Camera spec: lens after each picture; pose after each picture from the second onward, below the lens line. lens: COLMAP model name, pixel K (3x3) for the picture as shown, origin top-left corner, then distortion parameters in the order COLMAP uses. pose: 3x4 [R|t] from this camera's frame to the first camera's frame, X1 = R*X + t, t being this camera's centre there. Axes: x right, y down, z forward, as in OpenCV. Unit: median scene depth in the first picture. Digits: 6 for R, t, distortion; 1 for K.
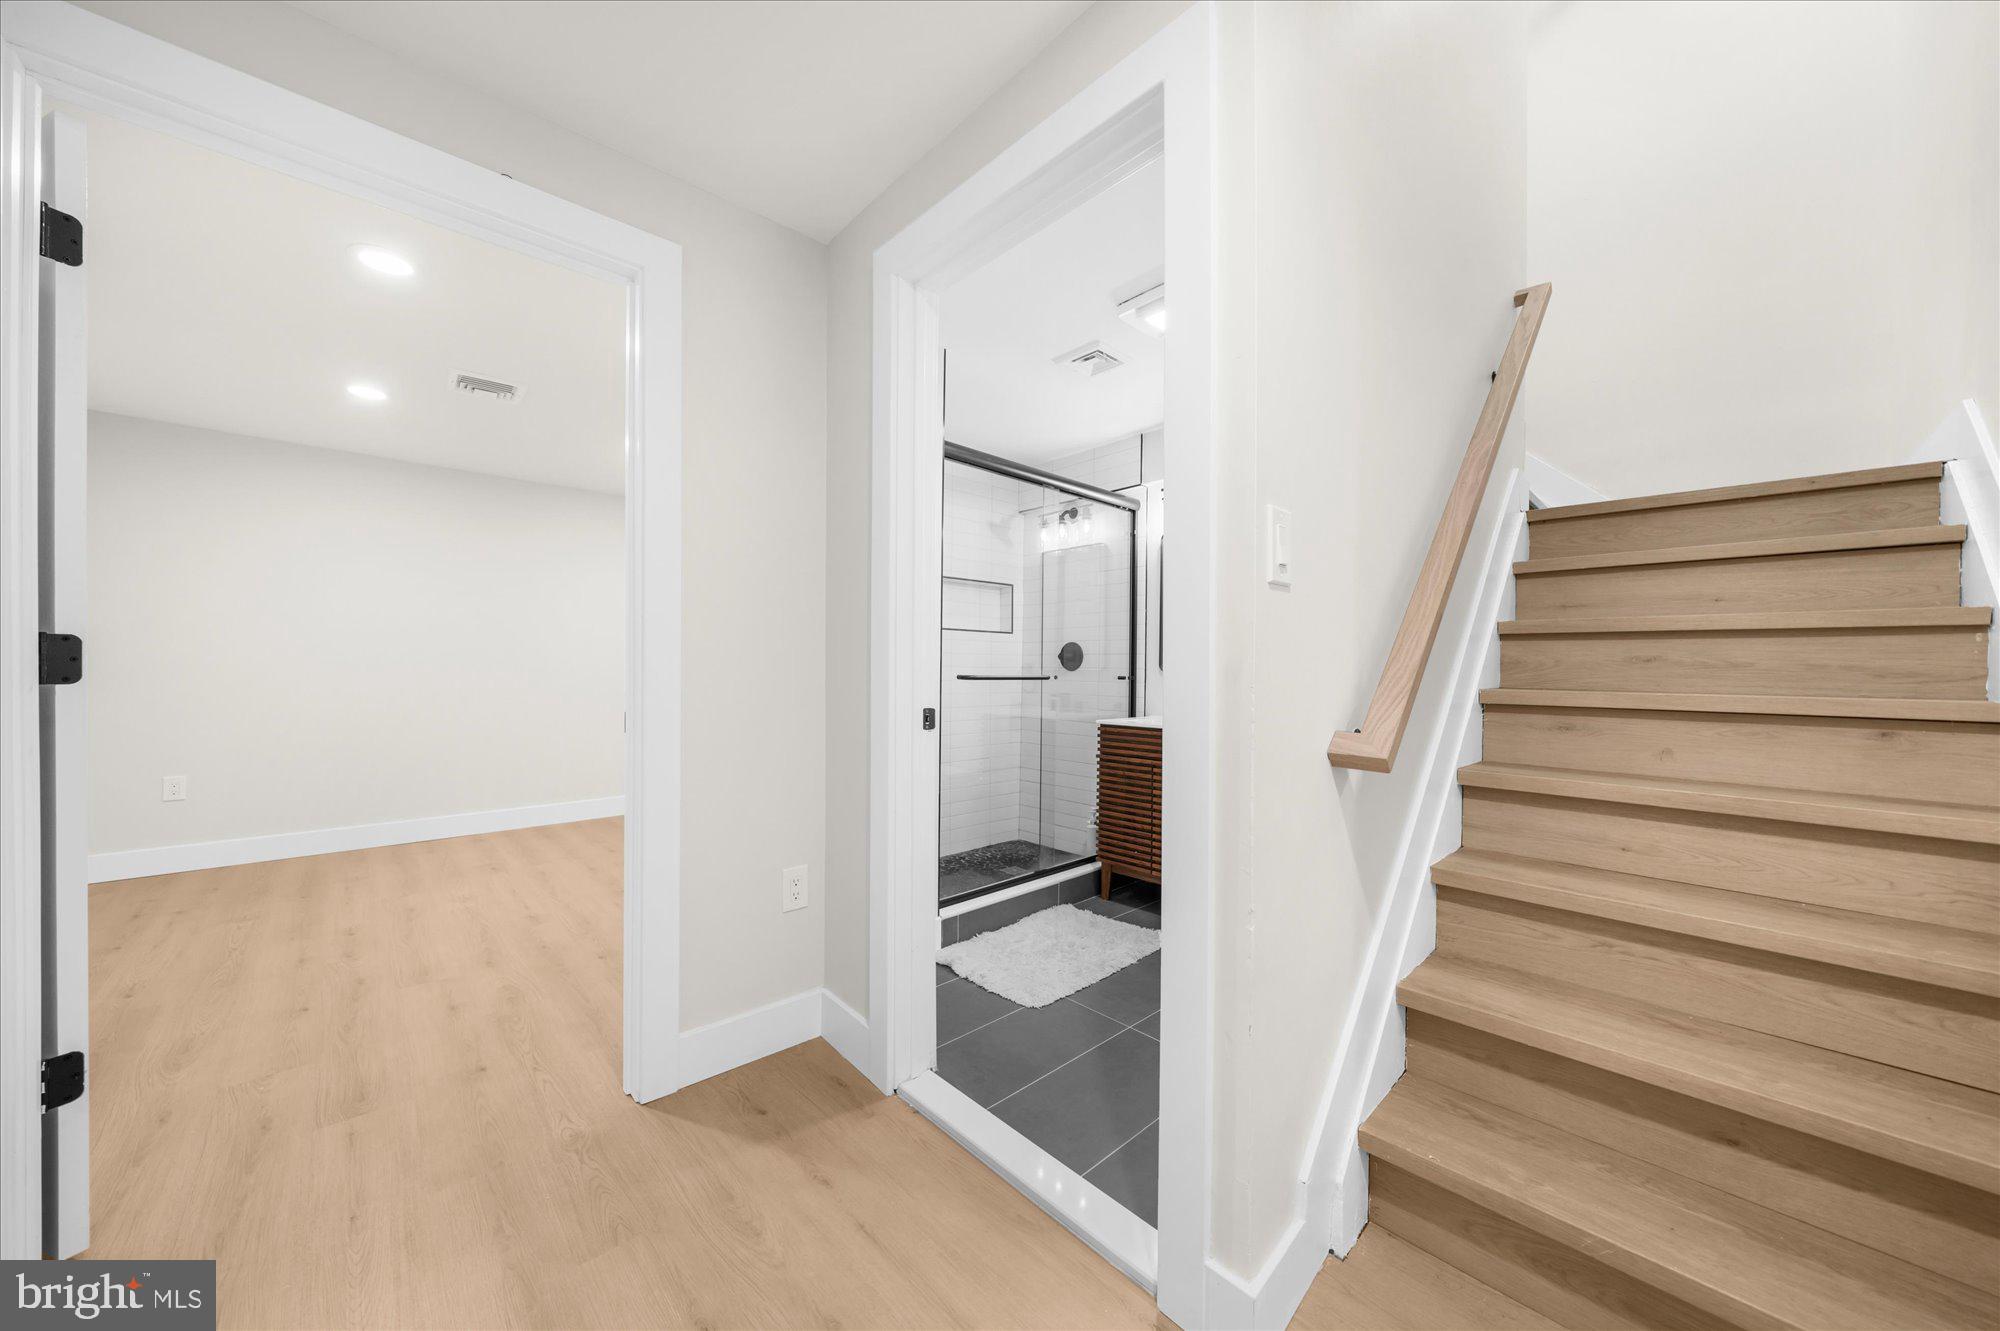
lens RADIAL K [[699.2, 0, 999.0], [0, 699.2, 673.8], [0, 0, 1]] dist [0.000130, 0.000041]
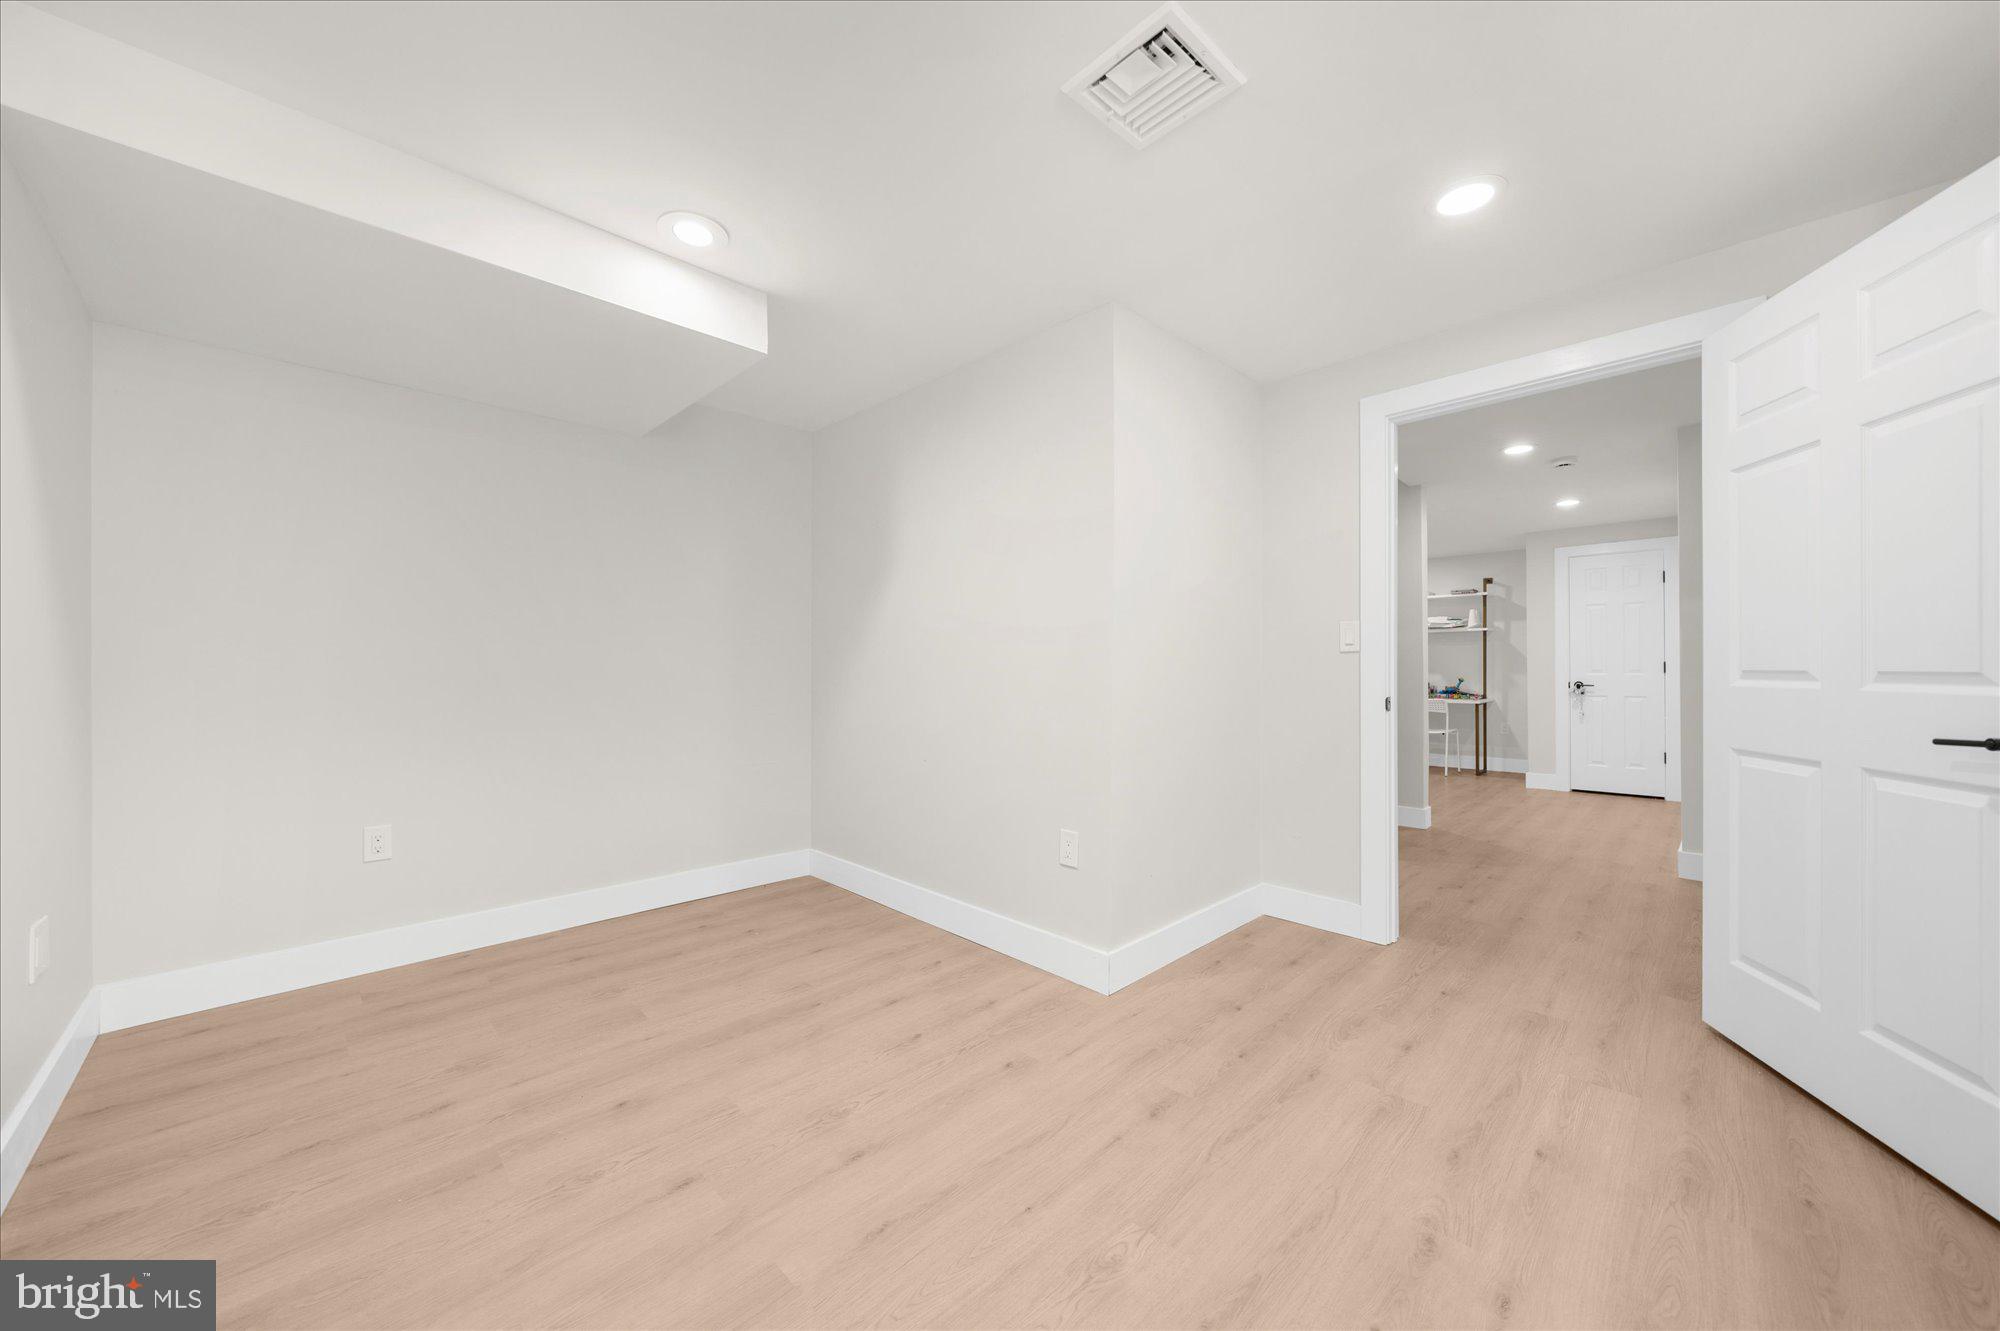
lens RADIAL K [[699.2, 0, 998.6], [0, 699.2, 663.4], [0, 0, 1]] dist [0.000130, 0.000041]
pose [[-0.021526, 0.004517, 0.999758, -1.687213], [0.002430, 0.999987, -0.004466, -0.014004], [-0.999765, 0.002334, -0.021537, 1.558780]]
